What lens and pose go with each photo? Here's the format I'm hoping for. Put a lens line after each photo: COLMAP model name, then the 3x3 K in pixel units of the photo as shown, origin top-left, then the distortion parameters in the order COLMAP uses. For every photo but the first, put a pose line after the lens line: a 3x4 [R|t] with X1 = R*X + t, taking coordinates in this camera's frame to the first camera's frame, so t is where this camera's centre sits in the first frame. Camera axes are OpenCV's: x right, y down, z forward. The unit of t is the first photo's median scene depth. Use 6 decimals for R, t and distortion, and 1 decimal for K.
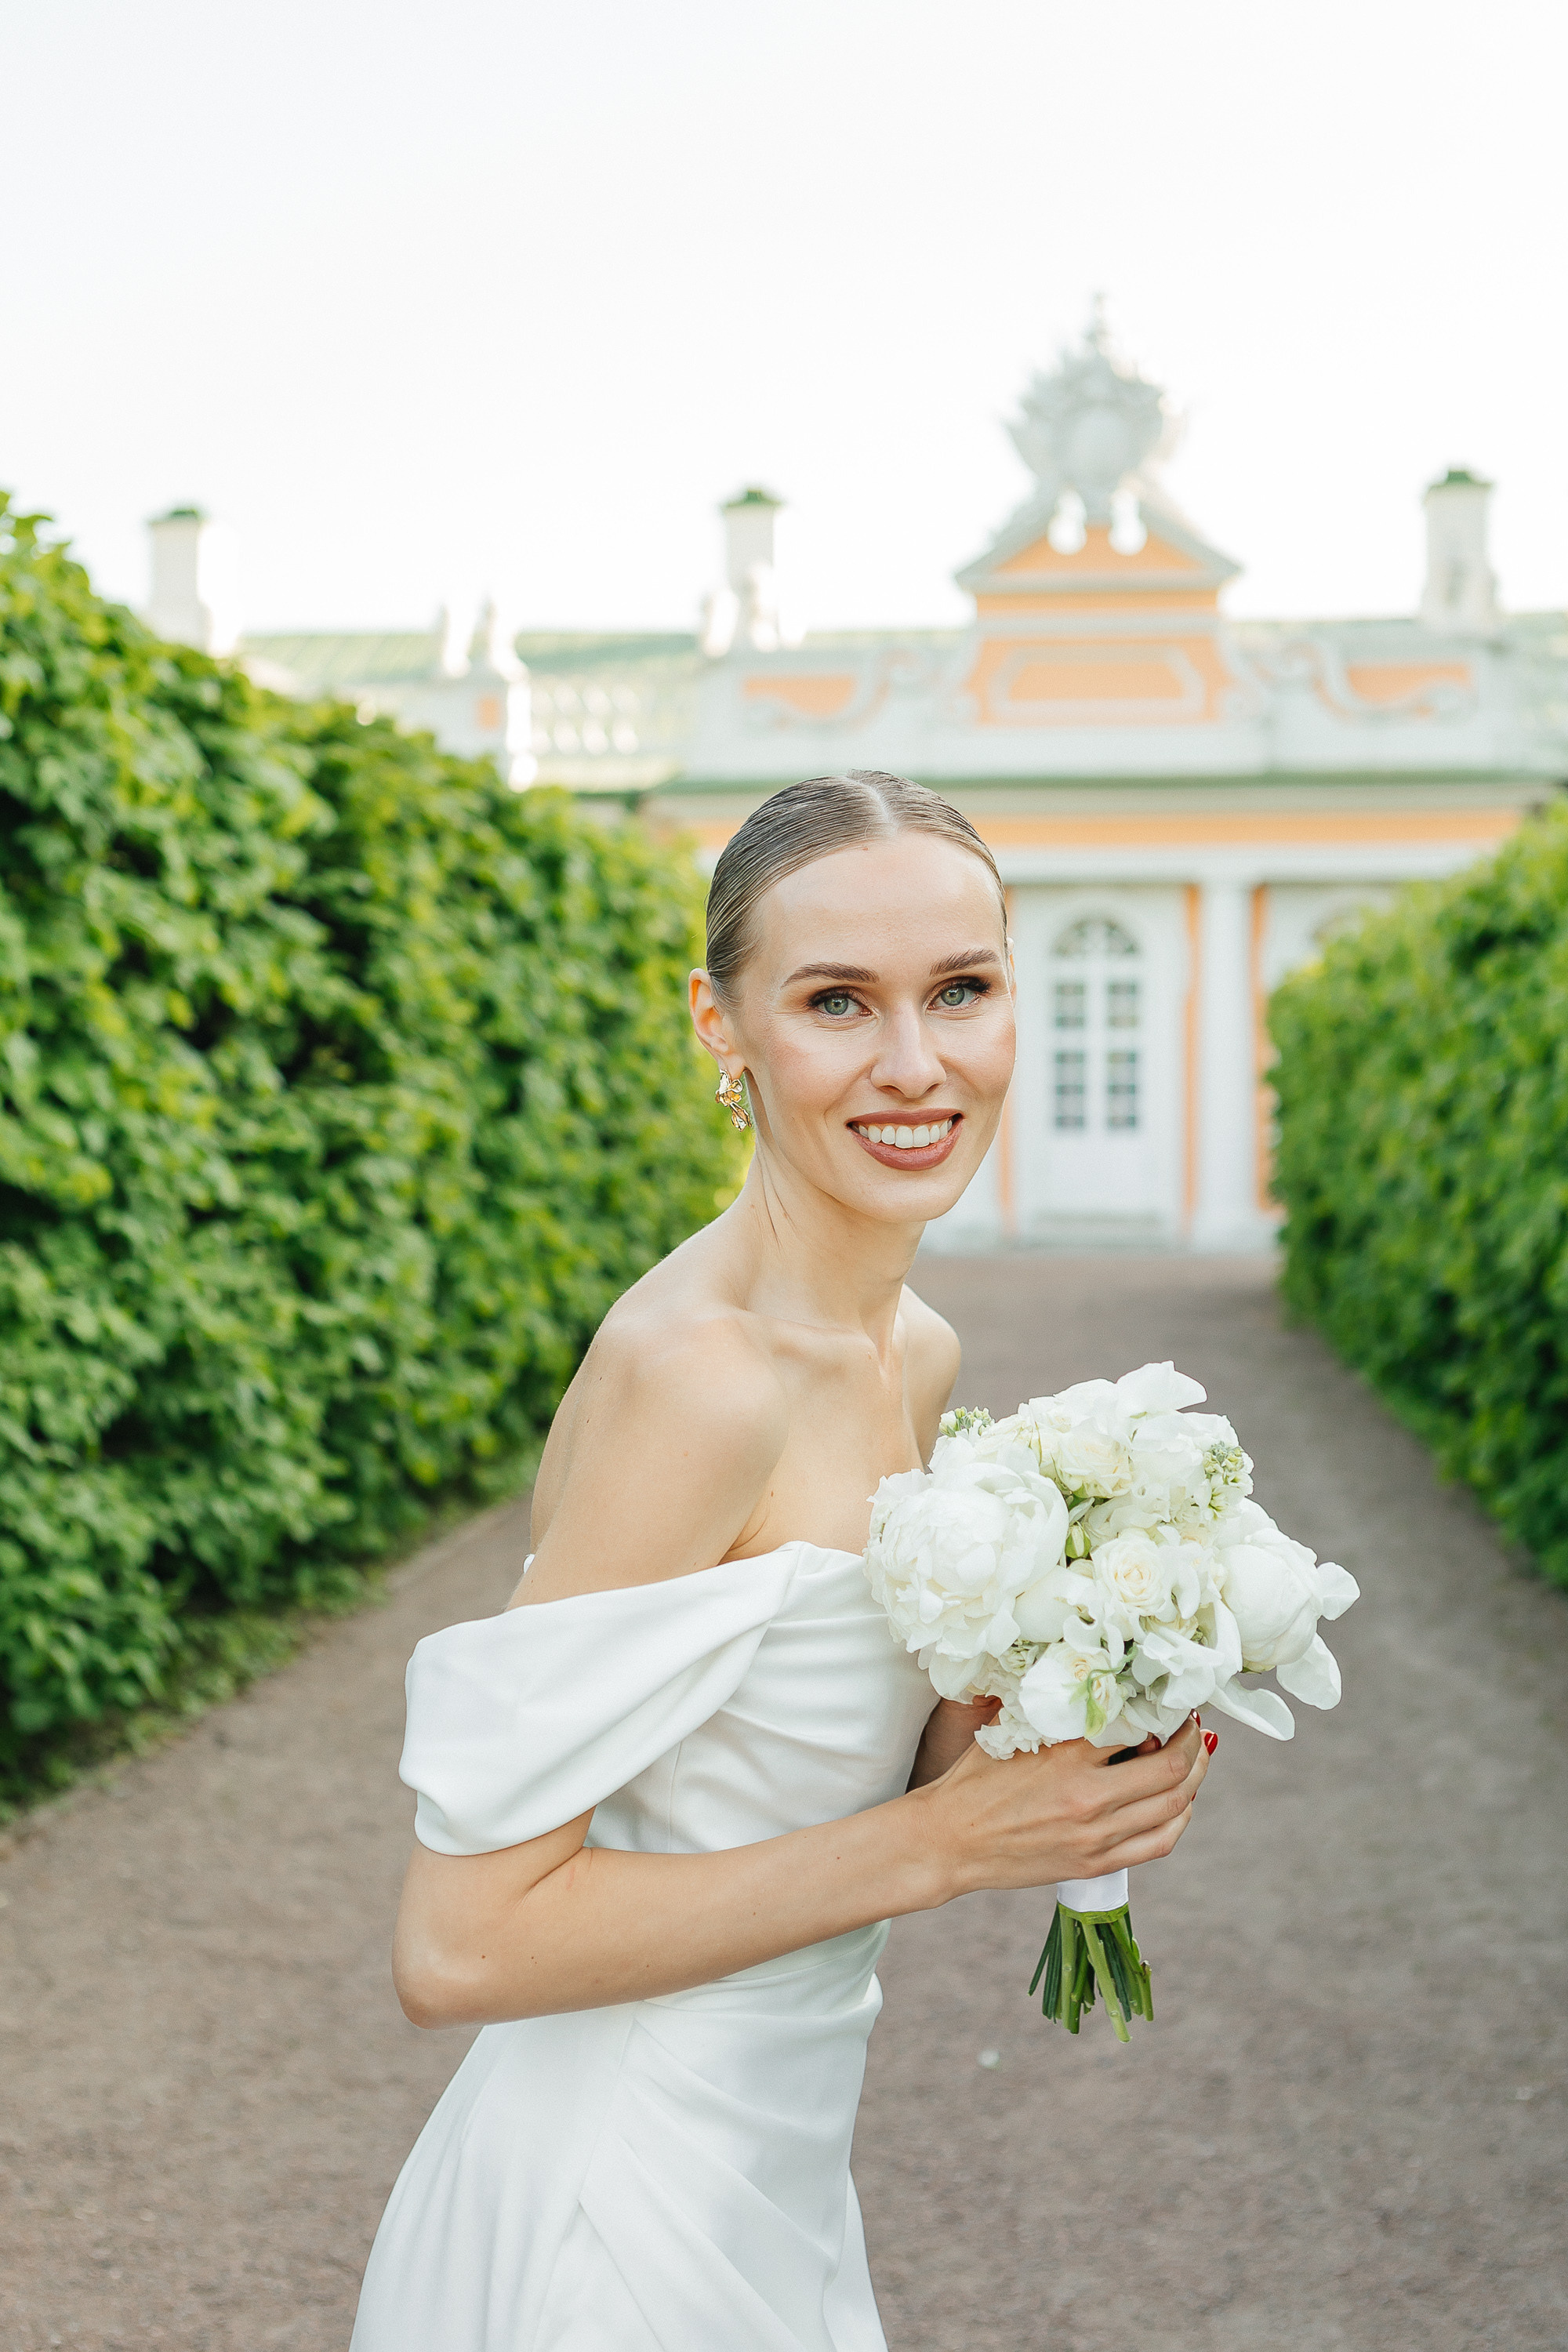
lens RADIAL K [[2106.5, 0, 798.2], [0, 2106.5, 1082.7], [0, 0, 1]] dist [-0.004293, -0.004953]
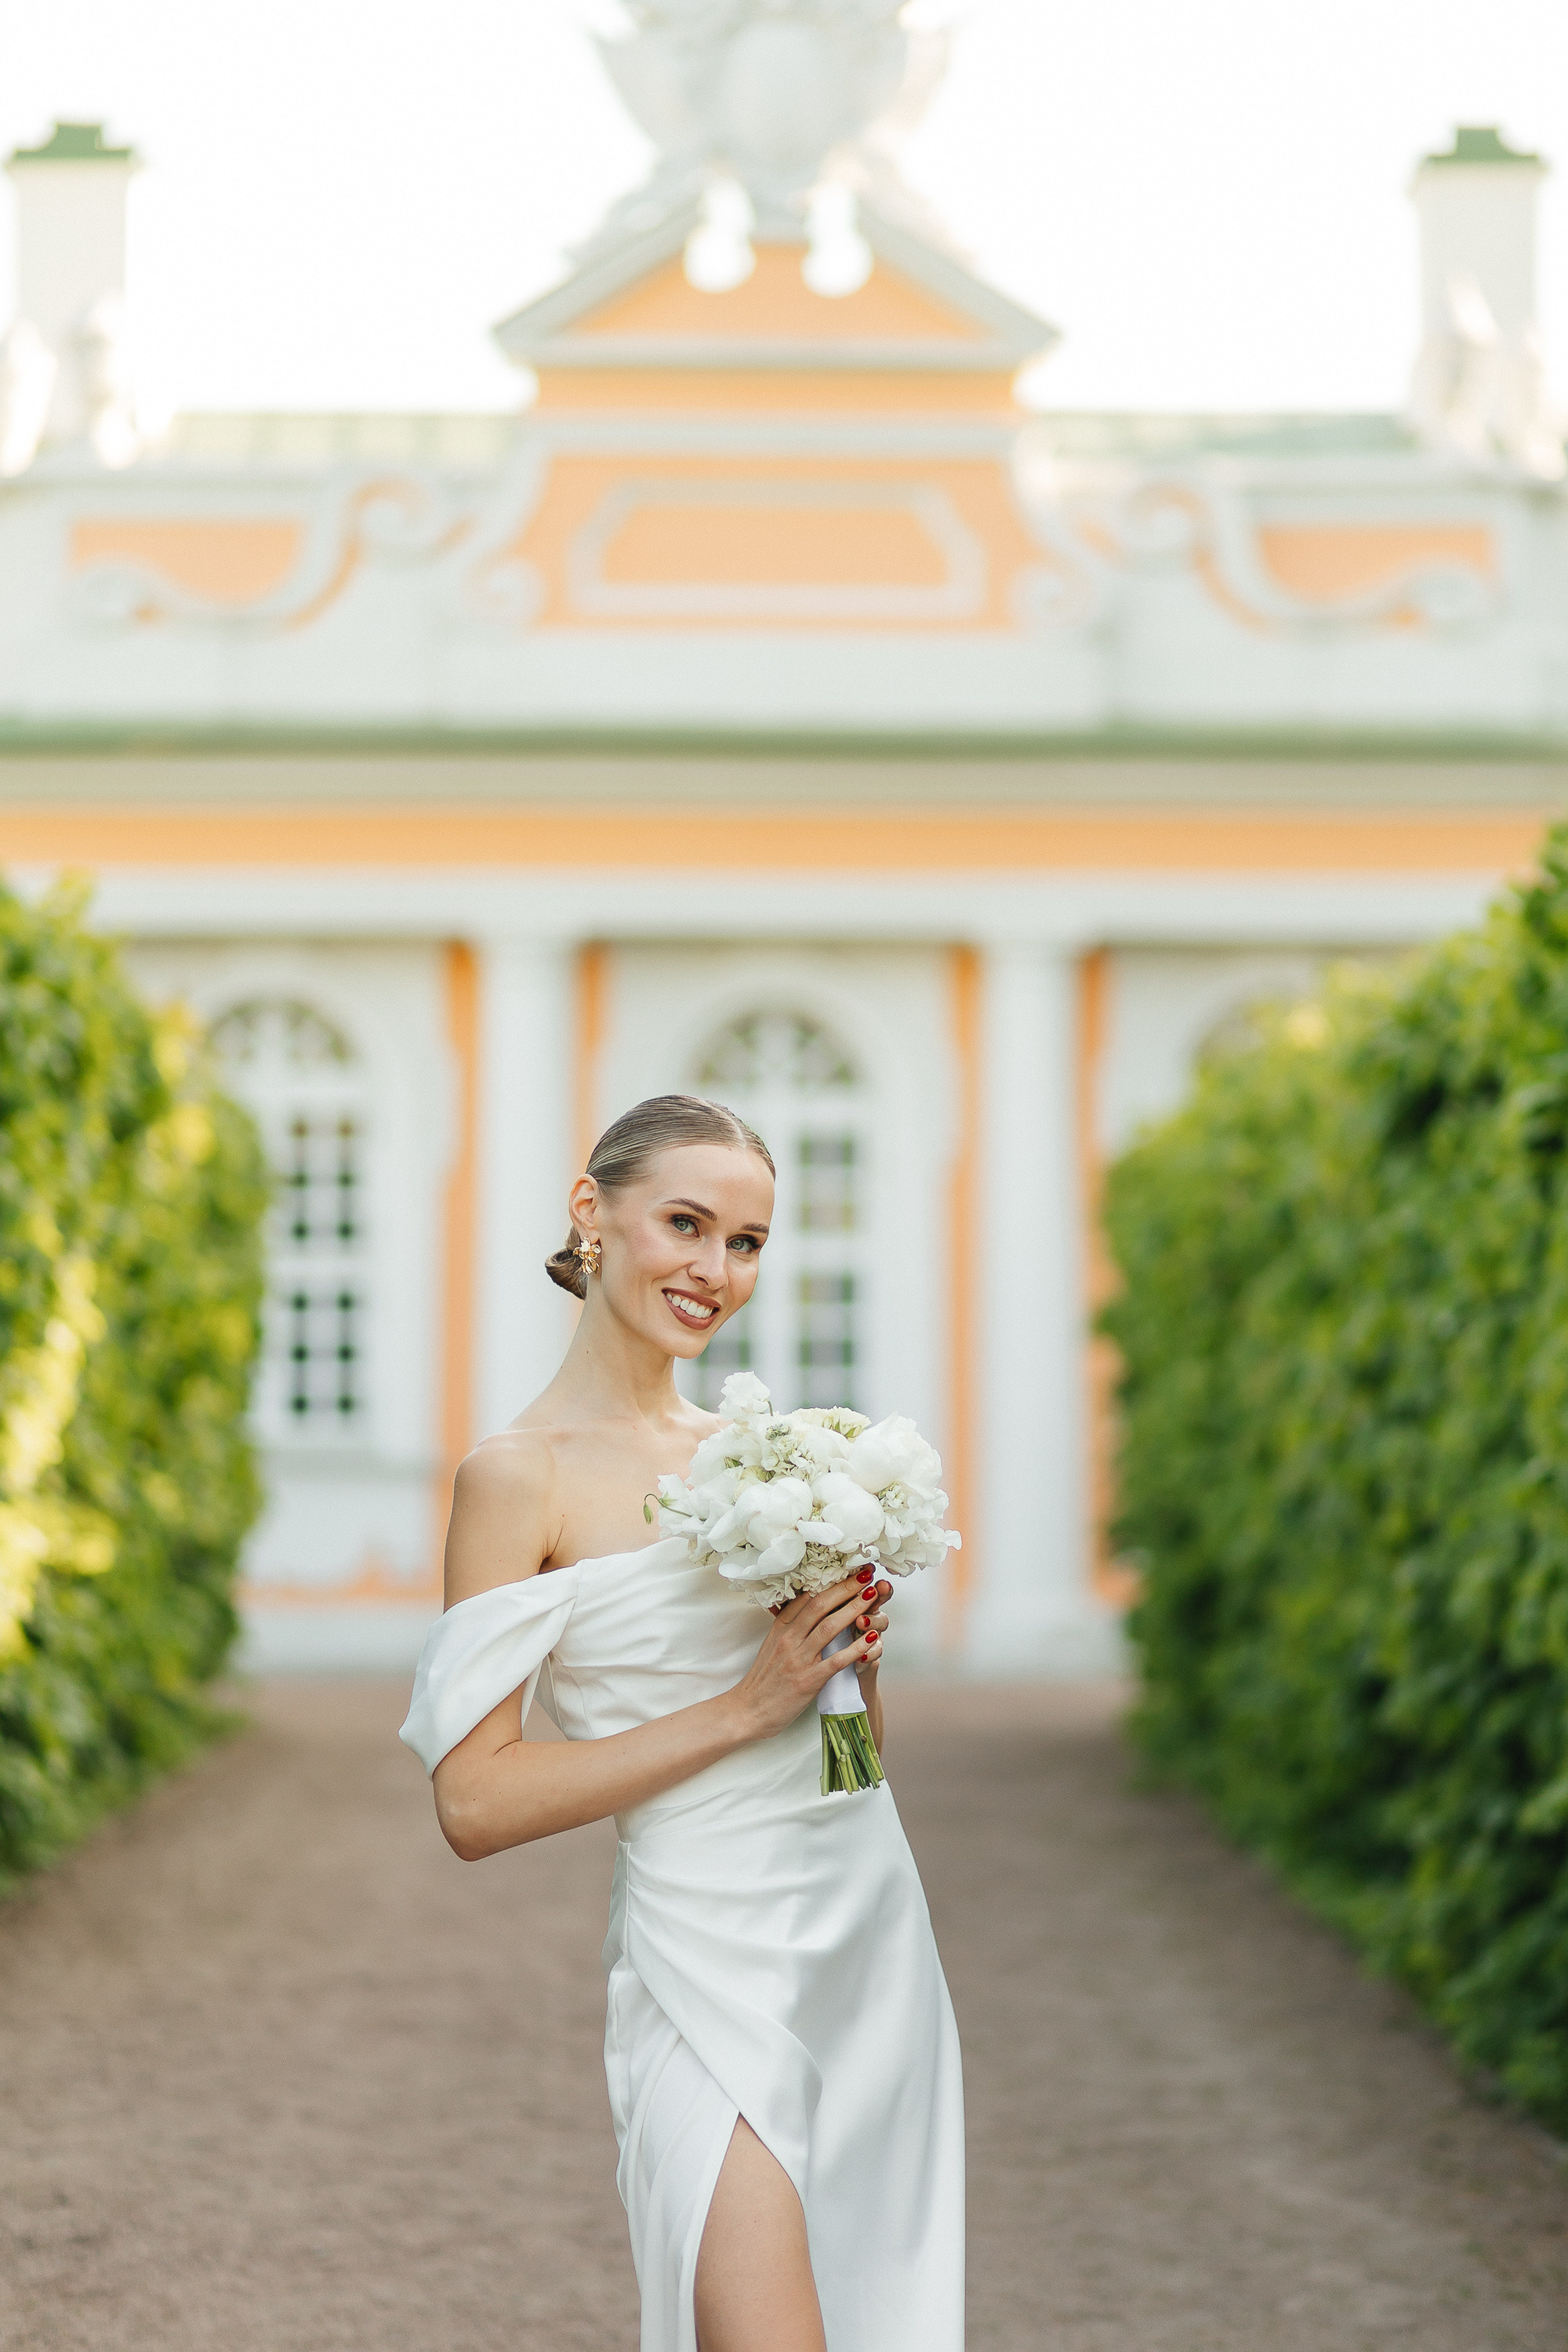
lens RADIAL K [[2013.8, 0, 784.0], [0, 2013.8, 1176.0], [0, 0, 1]] dist [0.002292, -0.008907]
pose [[0.994838, 0.007047, 0.101232, 0.094635], [-0.001317, 0.998398, -0.056566, -0.011568], [-0.101468, 0.056140, 0.993253, 0.521526]]
